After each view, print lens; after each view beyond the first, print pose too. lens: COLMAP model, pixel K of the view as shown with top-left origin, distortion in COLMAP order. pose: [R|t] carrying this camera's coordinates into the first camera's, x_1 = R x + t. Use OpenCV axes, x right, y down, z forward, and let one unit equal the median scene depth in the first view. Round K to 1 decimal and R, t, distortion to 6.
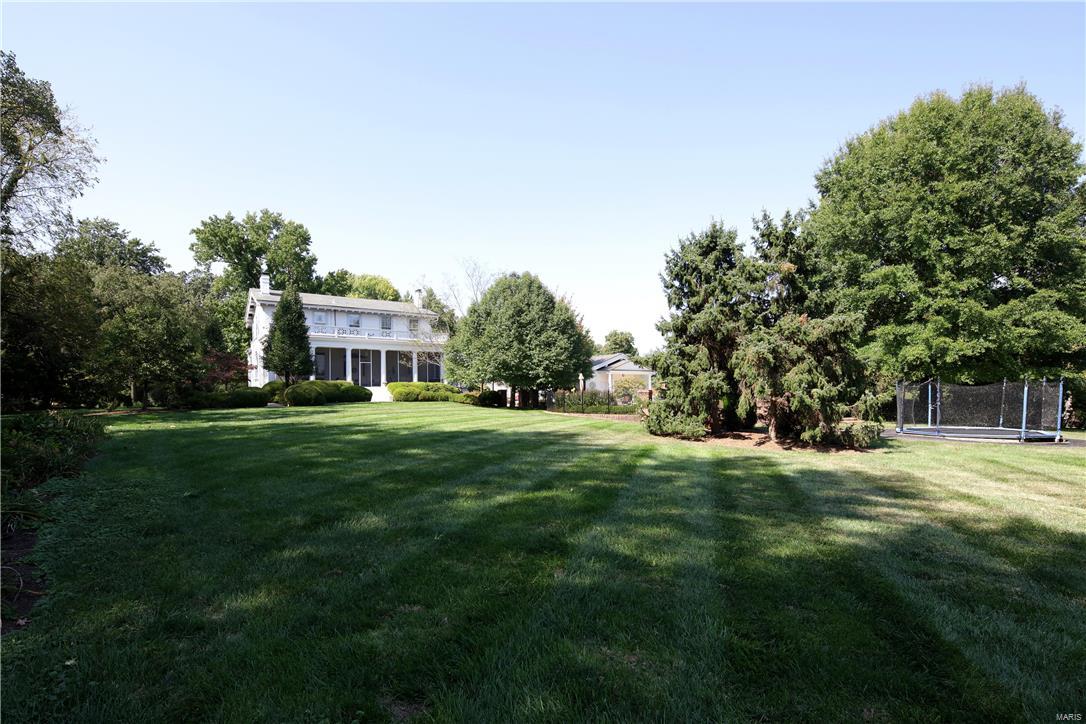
lens RADIAL K [[526.7, 0, 543.0], [0, 526.7, 391.6], [0, 0, 1]] dist [-0.000129, -0.000073]
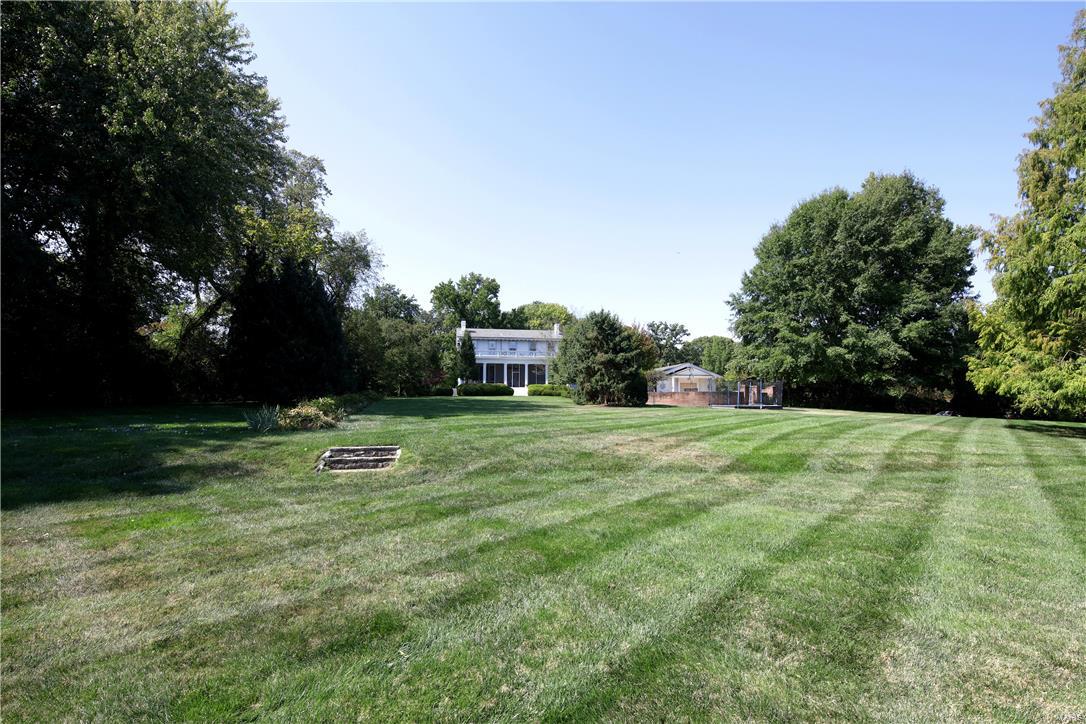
lens RADIAL K [[526.7, 0, 543.0], [0, 526.7, 391.6], [0, 0, 1]] dist [-0.000129, -0.000073]
pose [[0.916999, 0.000333, -0.398889, 0.369183], [-0.004723, 0.999939, -0.010023, 0.019399], [0.398861, 0.011075, 0.916945, -0.428180]]
